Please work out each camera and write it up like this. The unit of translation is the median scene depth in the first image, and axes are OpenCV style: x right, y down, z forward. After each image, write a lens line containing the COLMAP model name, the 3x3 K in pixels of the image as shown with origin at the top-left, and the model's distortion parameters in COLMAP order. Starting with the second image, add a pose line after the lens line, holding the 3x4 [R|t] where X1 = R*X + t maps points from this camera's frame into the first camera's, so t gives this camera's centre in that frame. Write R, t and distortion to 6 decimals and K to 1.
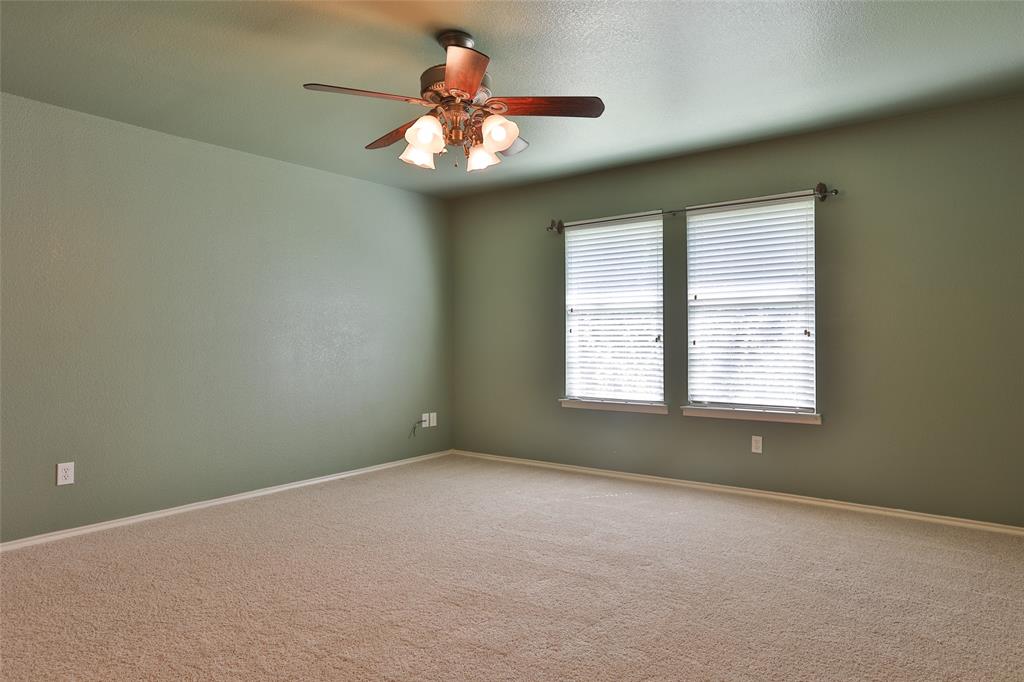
lens RADIAL K [[630.5, 0, 511.6], [0, 630.5, 335.9], [0, 0, 1]] dist [-0.090609, 0.065931]
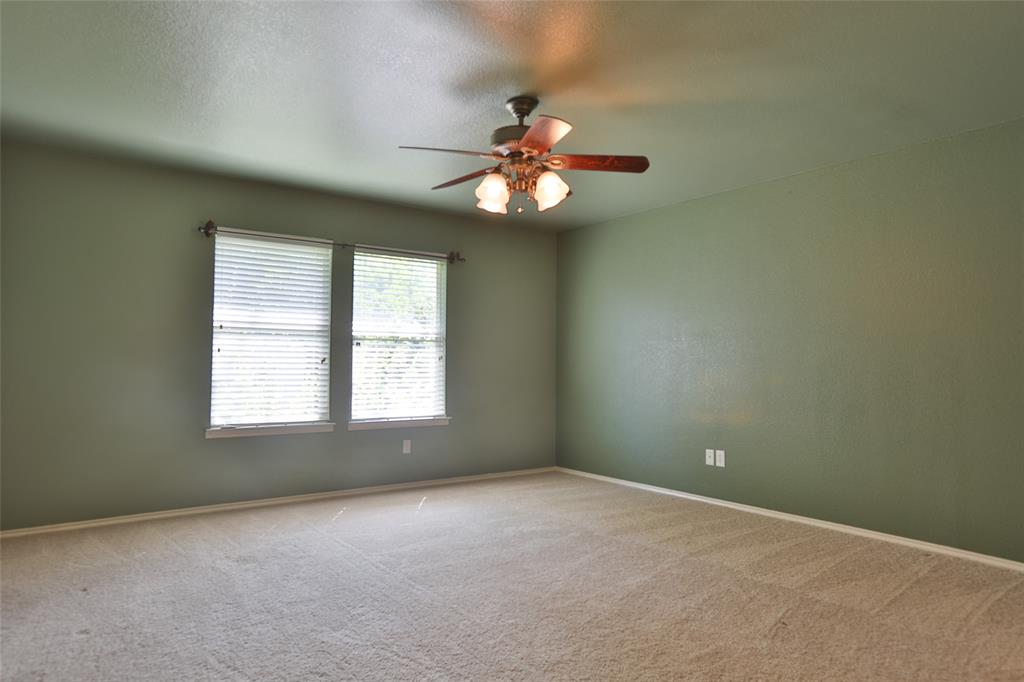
lens RADIAL K [[630.5, 0, 511.6], [0, 630.5, 335.9], [0, 0, 1]] dist [-0.090609, 0.065931]
pose [[0.250299, 0.043892, 0.967173, -0.702011], [-0.021062, 0.998982, -0.039885, -0.002409], [-0.967939, -0.010387, 0.250969, 0.428273]]
